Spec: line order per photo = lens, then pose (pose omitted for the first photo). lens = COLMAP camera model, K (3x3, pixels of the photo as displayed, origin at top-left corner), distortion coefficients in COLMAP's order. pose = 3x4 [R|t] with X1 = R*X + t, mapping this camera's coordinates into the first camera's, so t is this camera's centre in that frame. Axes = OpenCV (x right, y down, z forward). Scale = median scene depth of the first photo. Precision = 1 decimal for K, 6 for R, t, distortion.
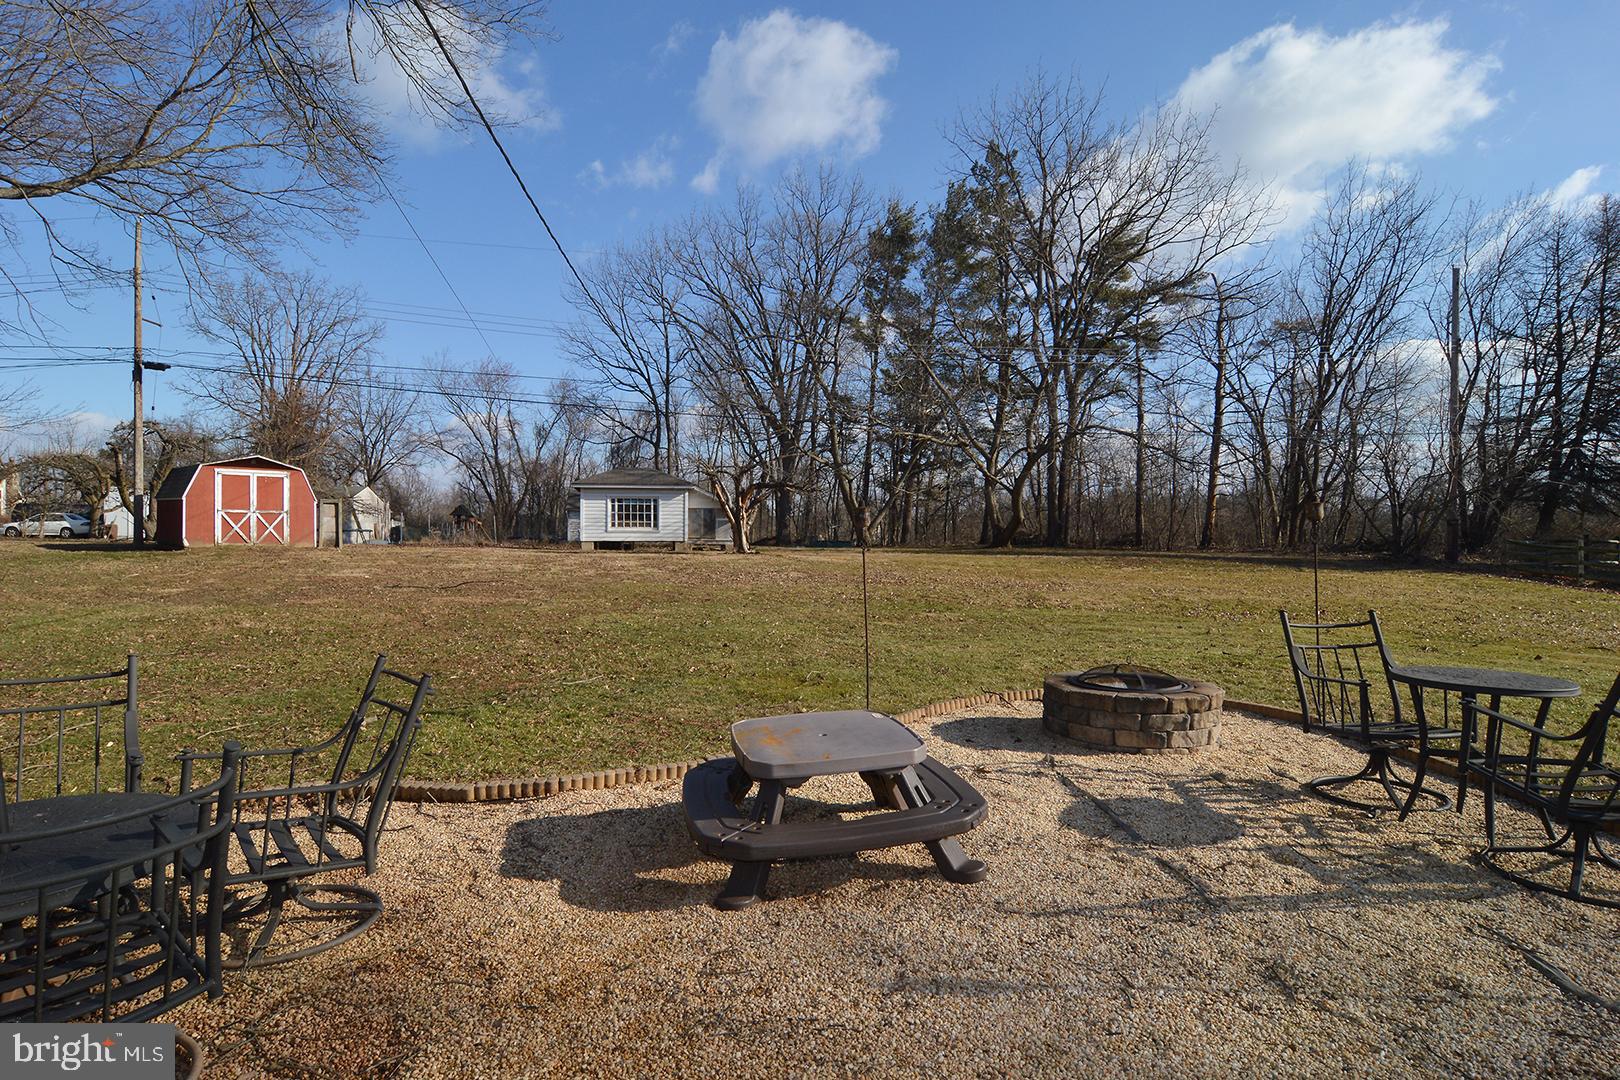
lens RADIAL K [[896.0, 0, 807.9], [0, 896.0, 553.5], [0, 0, 1]] dist [-0.016093, -0.001111]
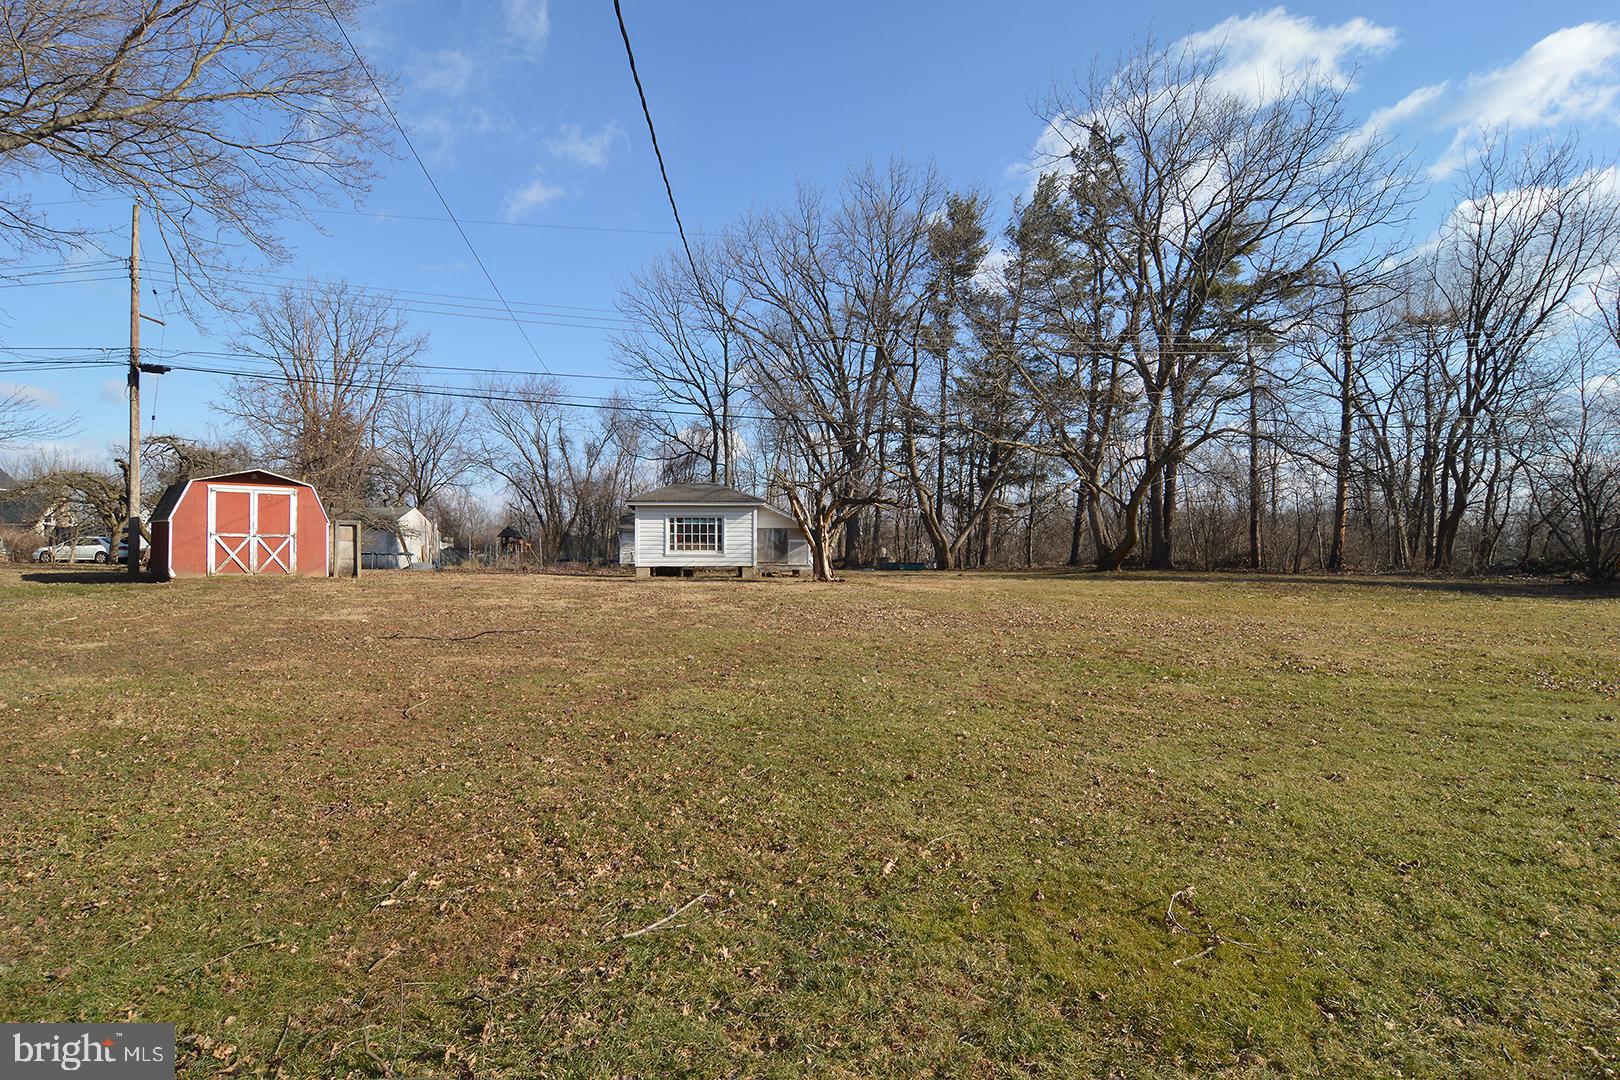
lens RADIAL K [[894.1, 0, 810.0], [0, 894.1, 540.0], [0, 0, 1]] dist [-0.020123, 0.000406]
pose [[0.998693, -0.005244, -0.050832, -0.027432], [0.003403, 0.999337, -0.036236, -0.005416], [0.050988, 0.036016, 0.998050, 0.096447]]
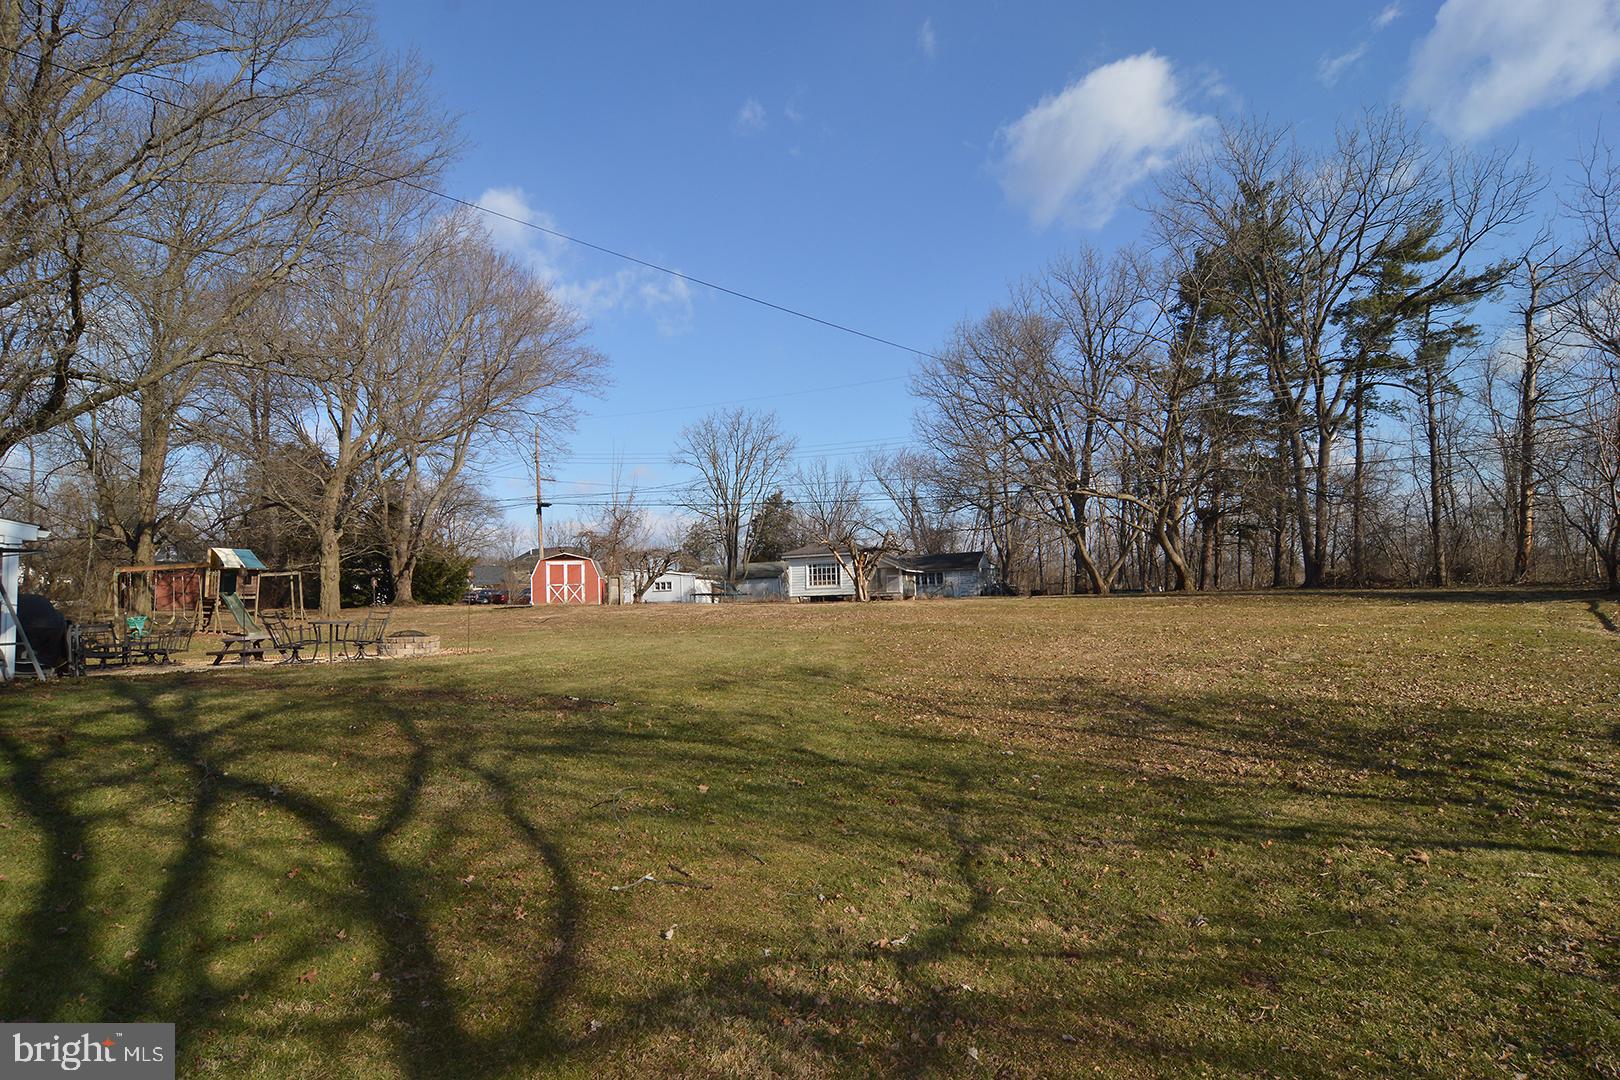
lens RADIAL K [[896.0, 0, 807.9], [0, 896.0, 553.5], [0, 0, 1]] dist [-0.016093, -0.001111]
pose [[0.799237, -0.056149, -0.598387, 0.421564], [0.018318, 0.997440, -0.069127, 0.011397], [0.600737, 0.044288, 0.798219, -0.064656]]
